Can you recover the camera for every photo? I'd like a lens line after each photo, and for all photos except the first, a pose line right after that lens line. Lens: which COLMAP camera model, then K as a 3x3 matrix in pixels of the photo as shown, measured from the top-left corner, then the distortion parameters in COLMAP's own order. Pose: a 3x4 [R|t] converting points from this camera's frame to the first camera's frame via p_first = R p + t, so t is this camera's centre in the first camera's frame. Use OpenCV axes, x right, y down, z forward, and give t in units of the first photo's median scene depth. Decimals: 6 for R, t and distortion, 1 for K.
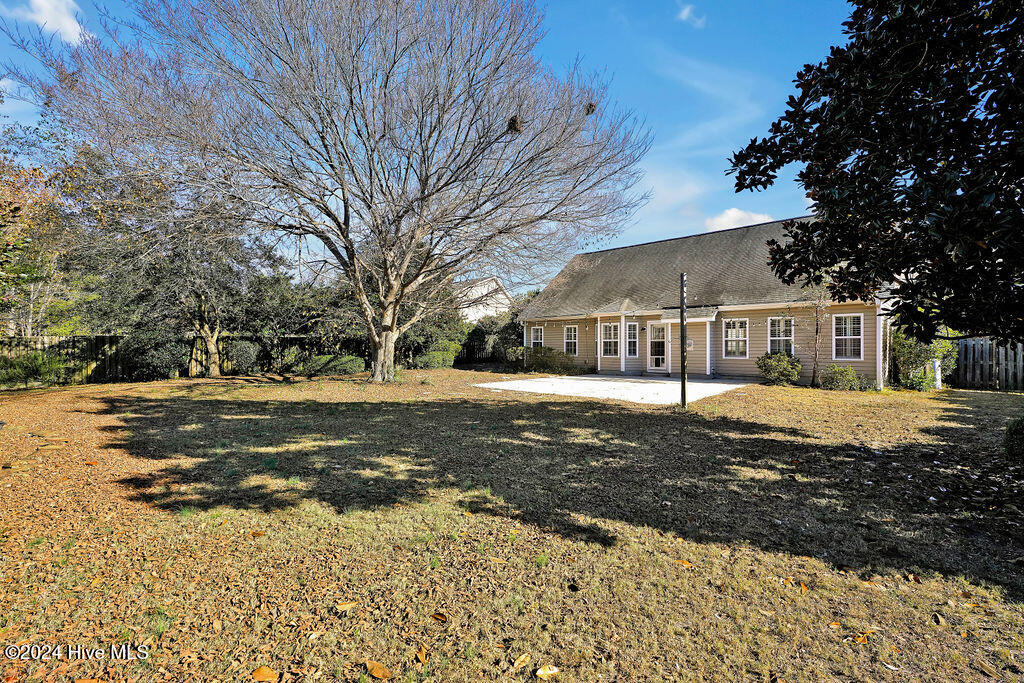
lens RADIAL K [[444.5, 0, 513.3], [0, 444.5, 345.9], [0, 0, 1]] dist [0.013810, -0.001349]
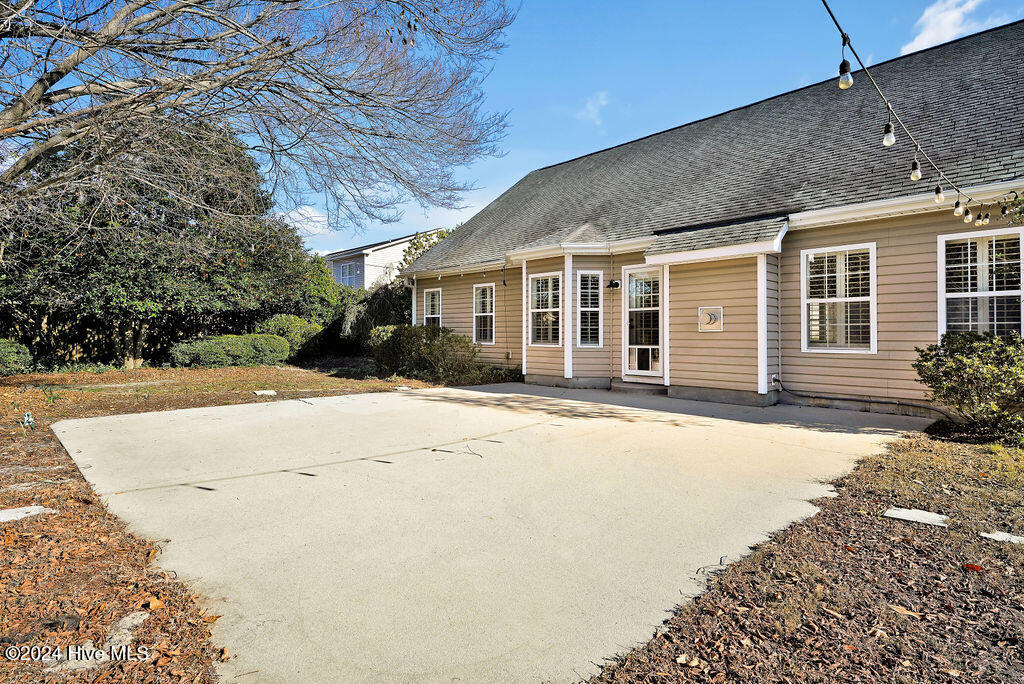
lens RADIAL K [[498.8, 0, 518.0], [0, 498.8, 332.1], [0, 0, 1]] dist [0.032804, -0.002194]
pose [[0.999349, 0.003021, -0.035954, 0.303661], [-0.003036, 0.999995, -0.000368, 0.015000], [0.035952, 0.000477, 0.999353, 0.699790]]
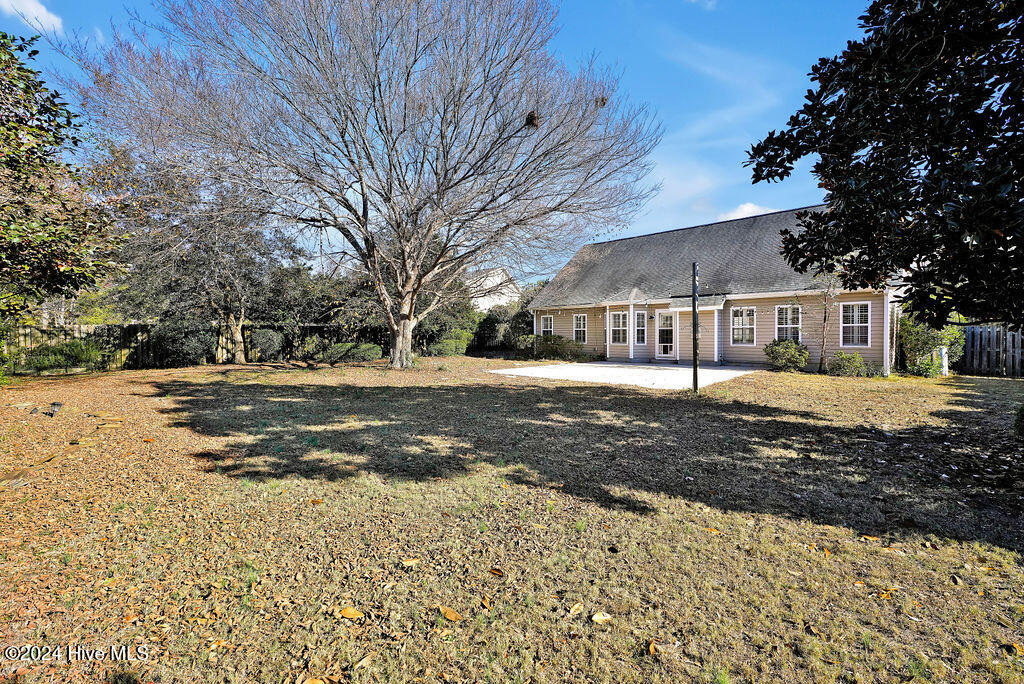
lens RADIAL K [[433.2, 0, 509.6], [0, 433.2, 340.9], [0, 0, 1]] dist [0.012259, -0.001573]
pose [[0.999741, -0.000631, -0.022742, -0.018114], [0.000951, 0.999901, 0.014054, 0.002724], [0.022731, -0.014072, 0.999643, -0.012030]]
